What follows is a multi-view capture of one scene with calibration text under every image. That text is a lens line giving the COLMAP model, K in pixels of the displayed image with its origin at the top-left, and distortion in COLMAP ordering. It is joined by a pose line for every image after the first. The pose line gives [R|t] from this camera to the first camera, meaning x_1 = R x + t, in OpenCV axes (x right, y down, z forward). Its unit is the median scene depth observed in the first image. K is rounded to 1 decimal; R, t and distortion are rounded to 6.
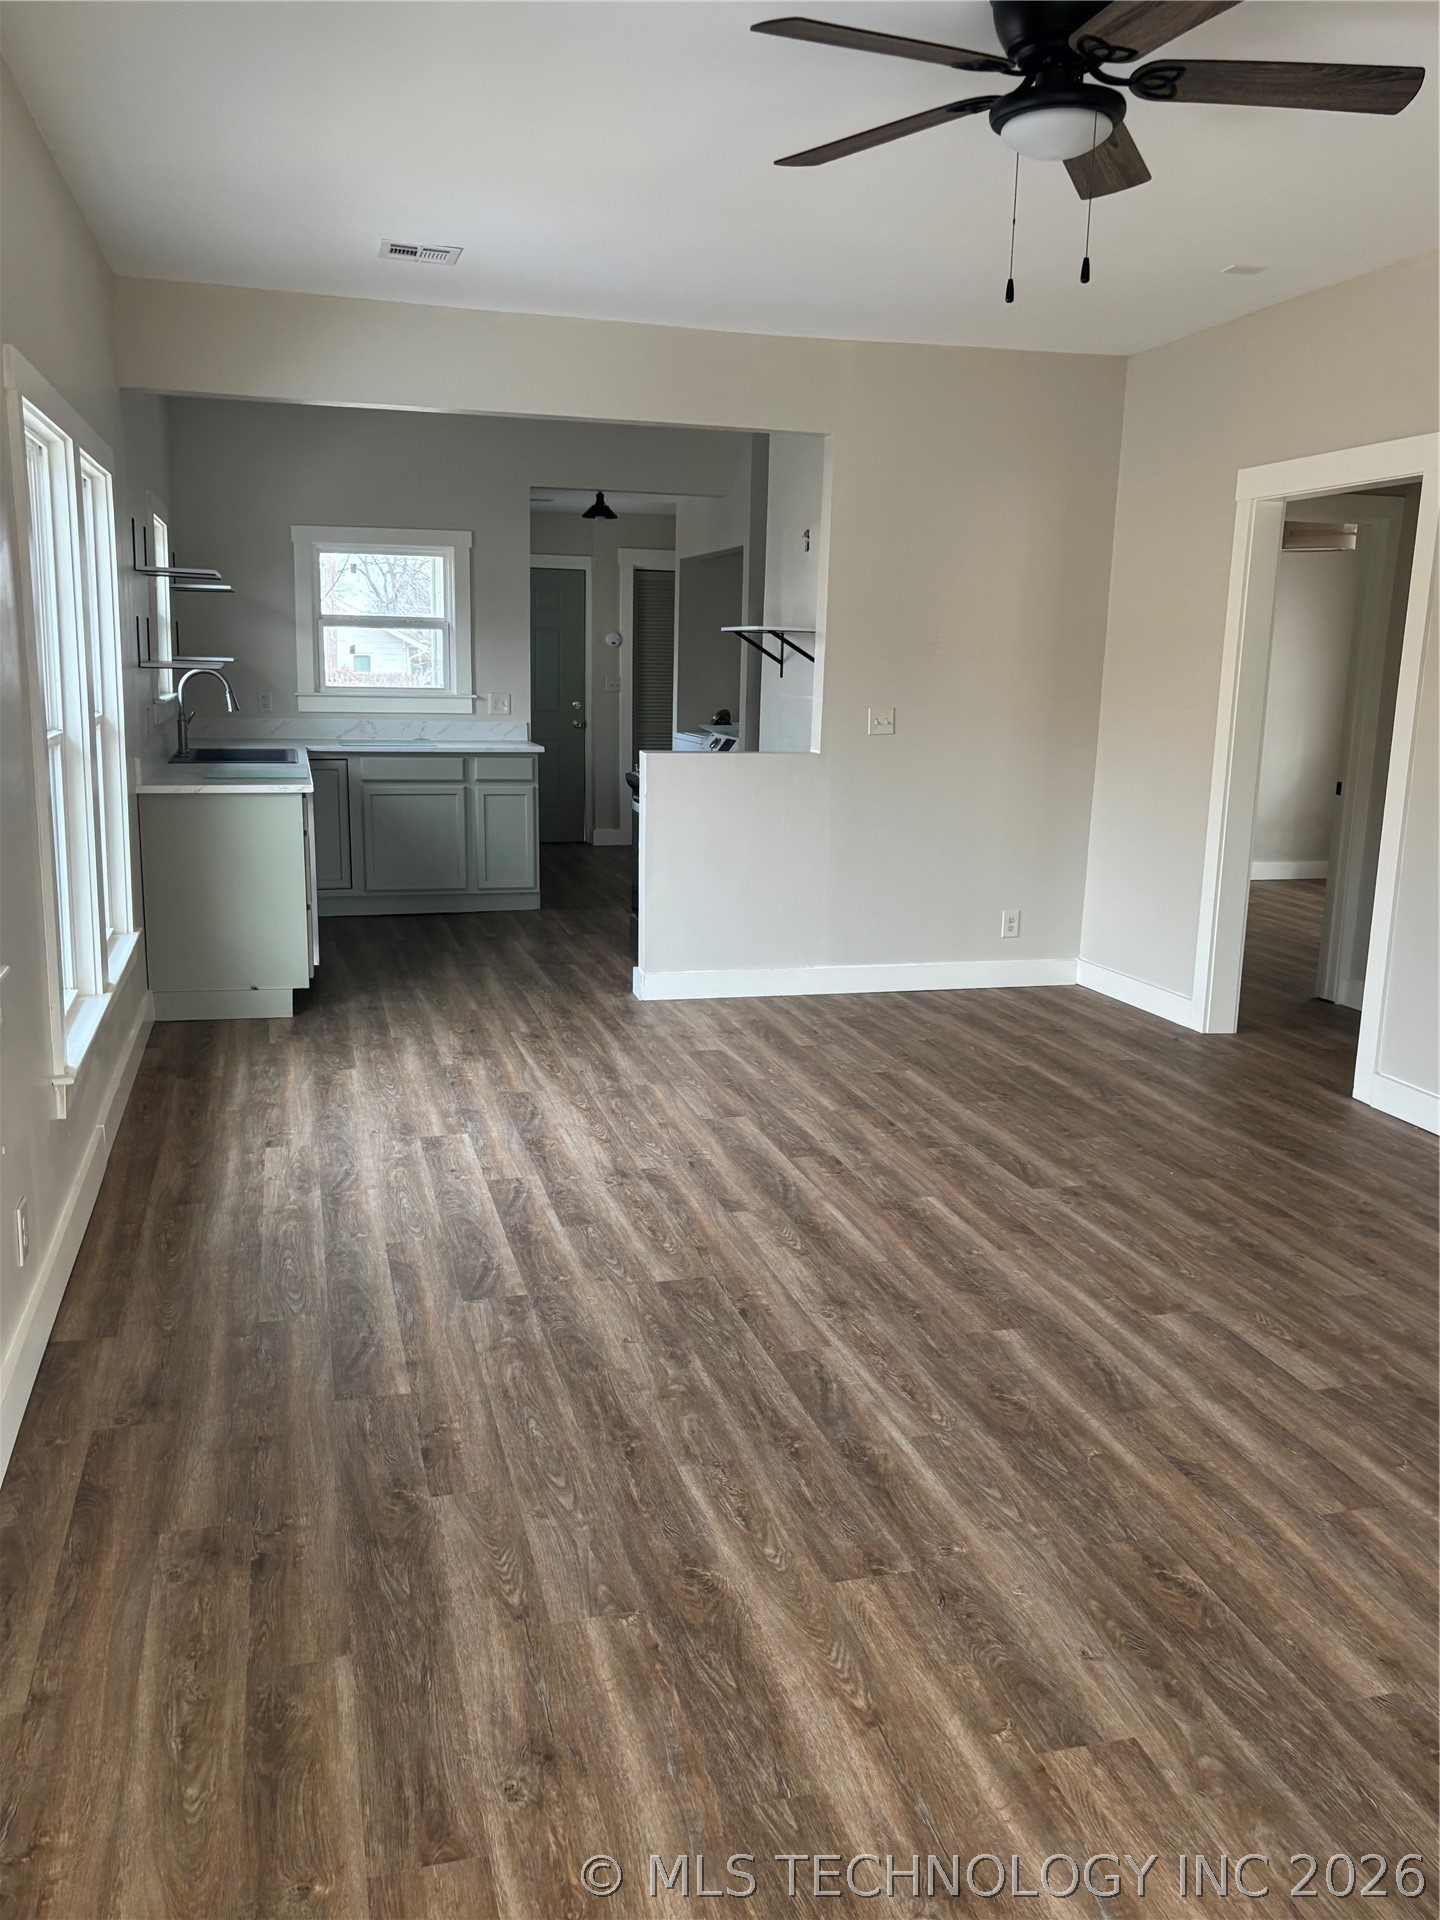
lens RADIAL K [[1528.3, 0, 706.5], [0, 1528.3, 963.1], [0, 0, 1]] dist [0.081118, -0.007048]
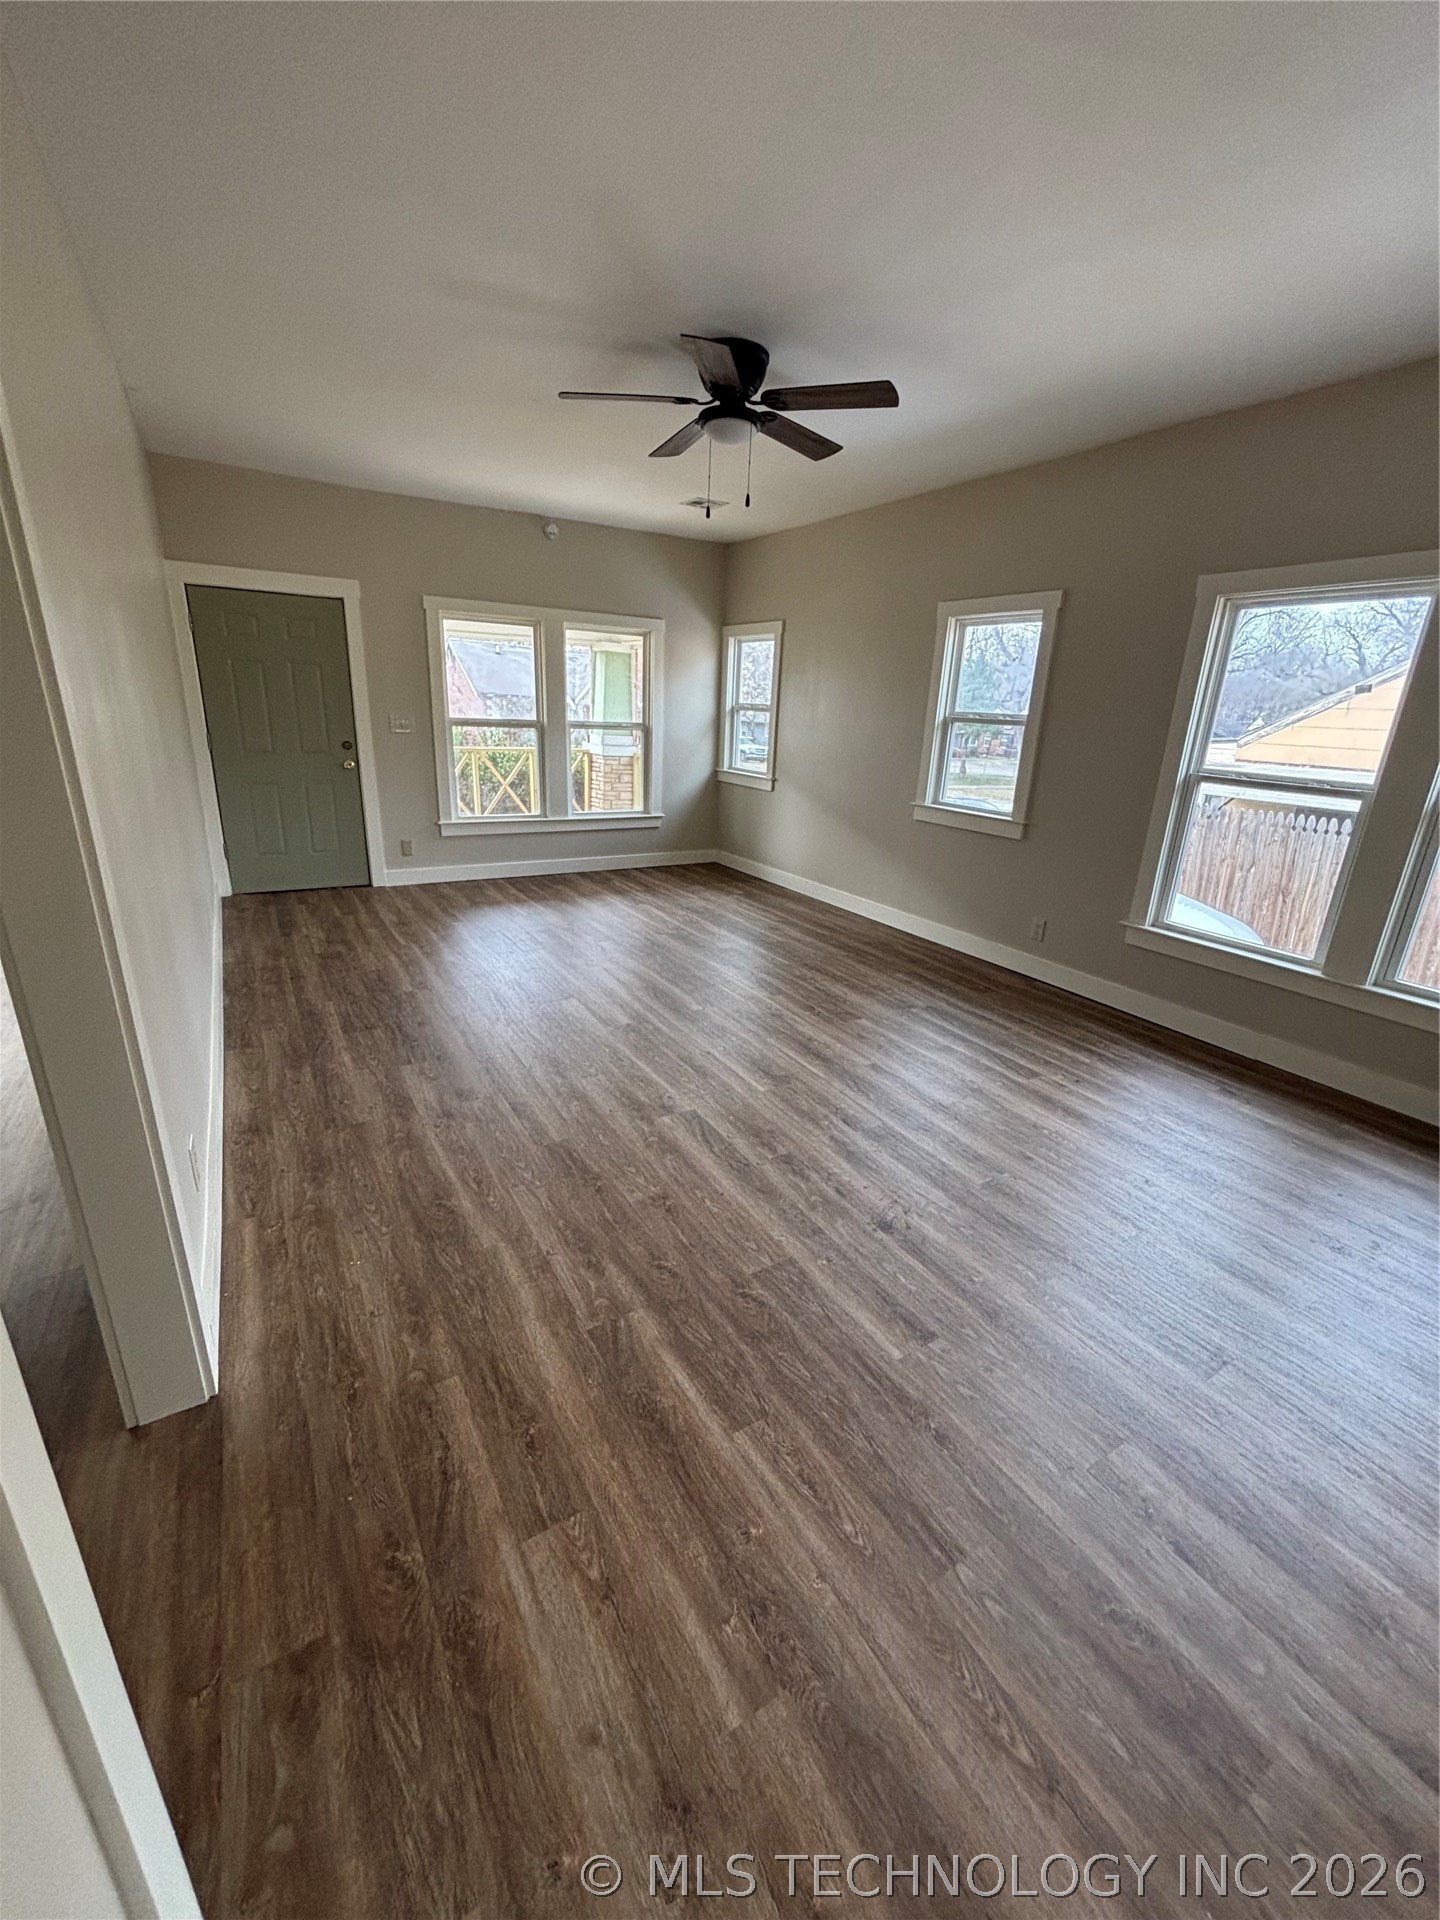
lens RADIAL K [[771.2, 0, 722.3], [0, 771.2, 958.6], [0, 0, 1]] dist [0.005998, 0.000525]
pose [[-0.958297, 0.032064, -0.283971, 0.365811], [-0.115868, 0.864750, 0.488653, -0.288216], [0.261232, 0.501177, -0.824972, 1.458766]]
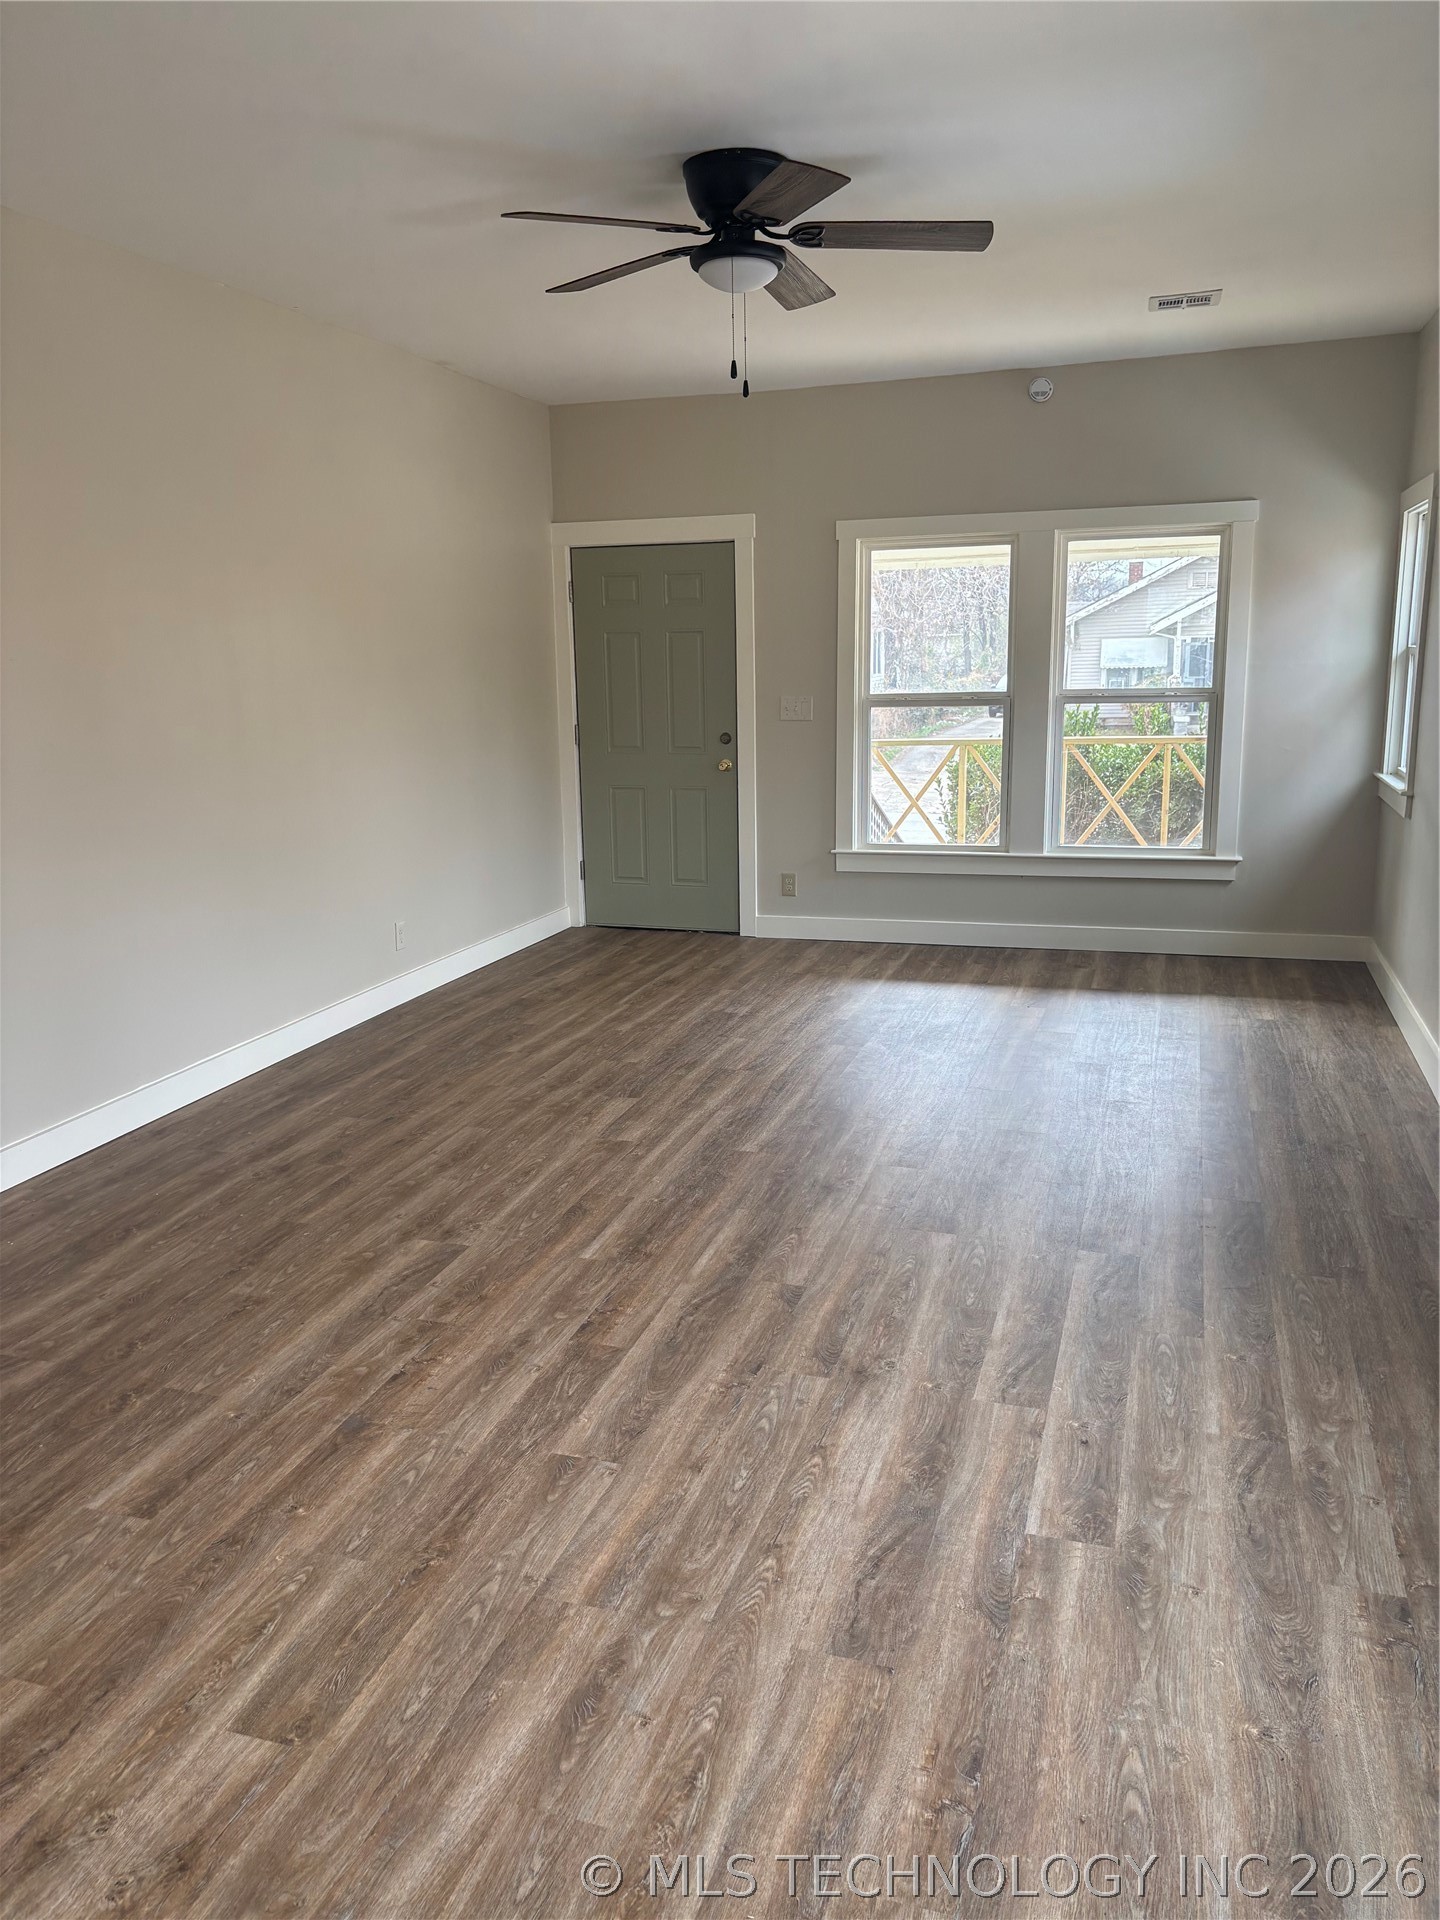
lens RADIAL K [[1447.5, 0, 705.5], [0, 1447.5, 961.2], [0, 0, 1]] dist [0.002084, -0.010567]
pose [[-0.837068, -0.115592, 0.534748, -0.337542], [0.118770, 0.915721, 0.383861, -0.314596], [-0.534051, 0.384830, -0.752791, 1.474689]]
